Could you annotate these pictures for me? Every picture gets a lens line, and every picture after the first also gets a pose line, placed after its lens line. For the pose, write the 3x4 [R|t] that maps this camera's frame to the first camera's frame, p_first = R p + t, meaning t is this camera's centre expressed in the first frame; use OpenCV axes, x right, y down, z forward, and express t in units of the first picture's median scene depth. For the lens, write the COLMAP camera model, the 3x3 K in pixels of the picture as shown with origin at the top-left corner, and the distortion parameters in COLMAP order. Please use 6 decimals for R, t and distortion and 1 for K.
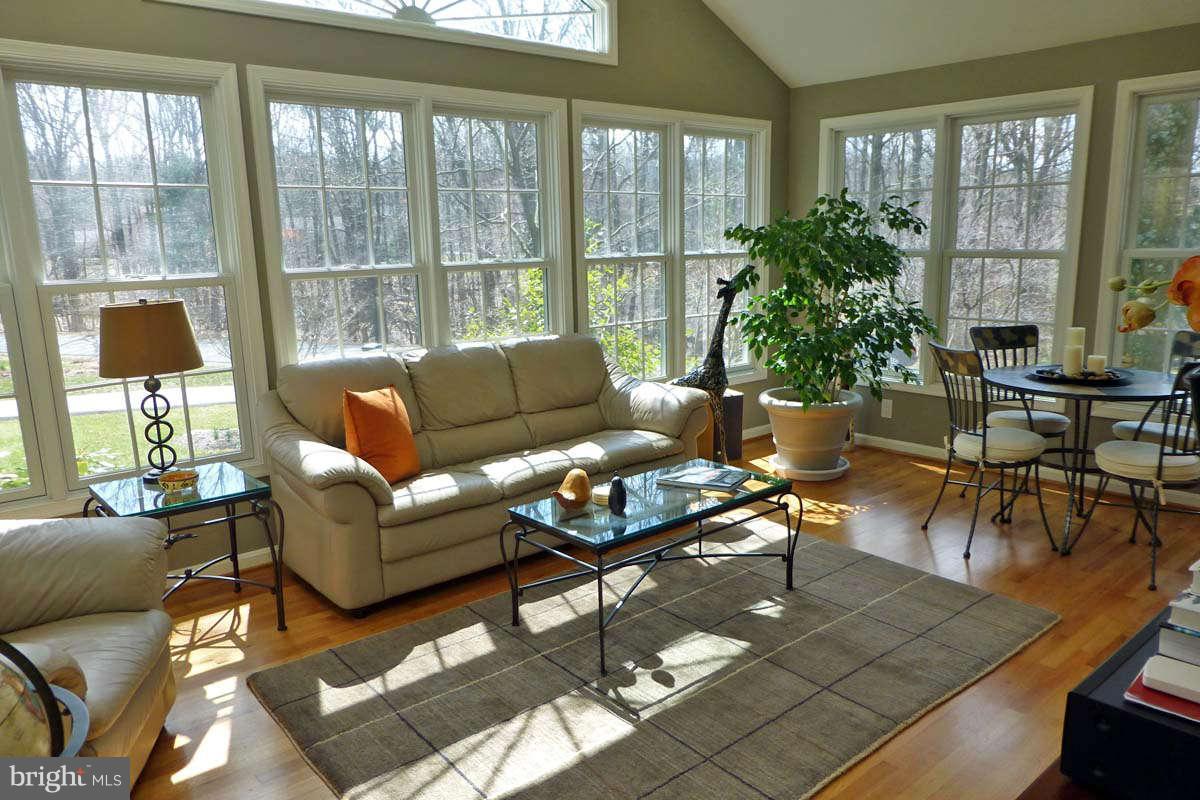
lens RADIAL K [[849.0, 0, 600.0], [0, 849.0, 400.0], [0, 0, 1]] dist [-0.026777, 0.006809]
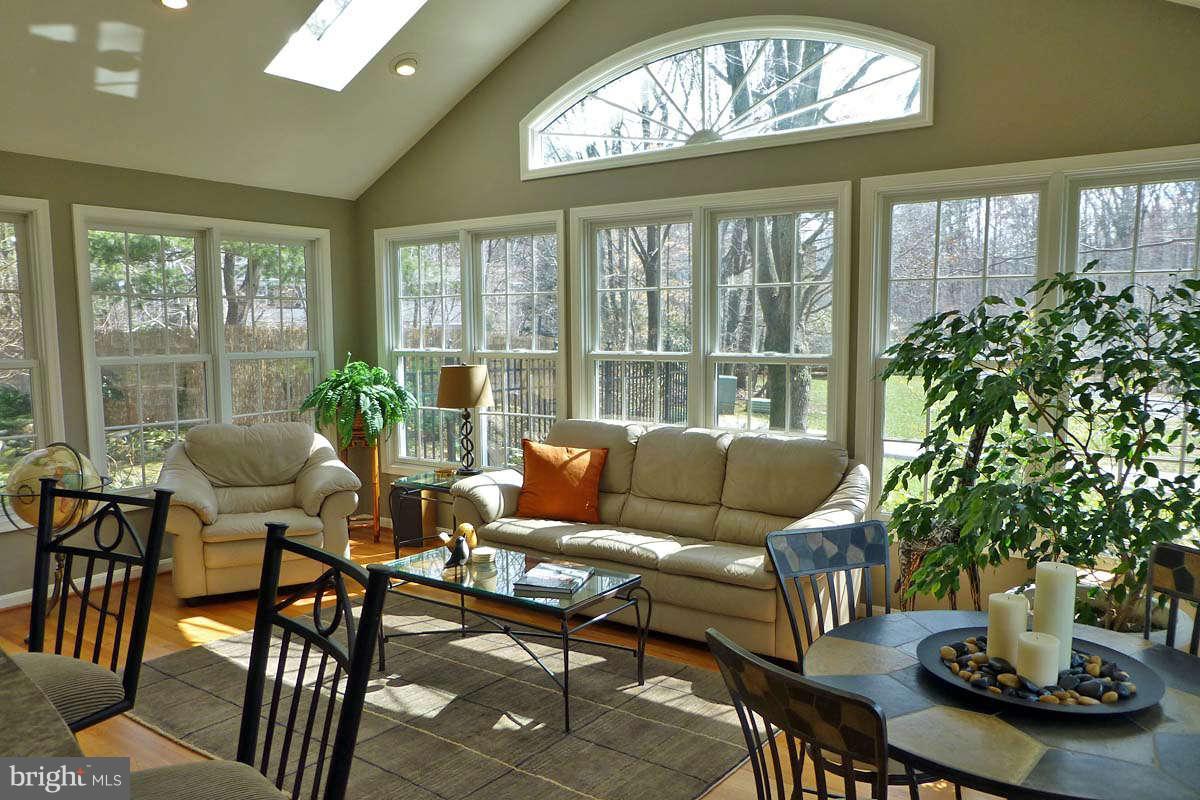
lens RADIAL K [[849.0, 0, 600.0], [0, 849.0, 400.0], [0, 0, 1]] dist [-0.026777, 0.006809]
pose [[0.268590, 0.114019, -0.956483, 1.055996], [-0.179296, 0.981534, 0.066657, -0.190853], [0.946421, 0.153590, 0.284073, 0.720630]]
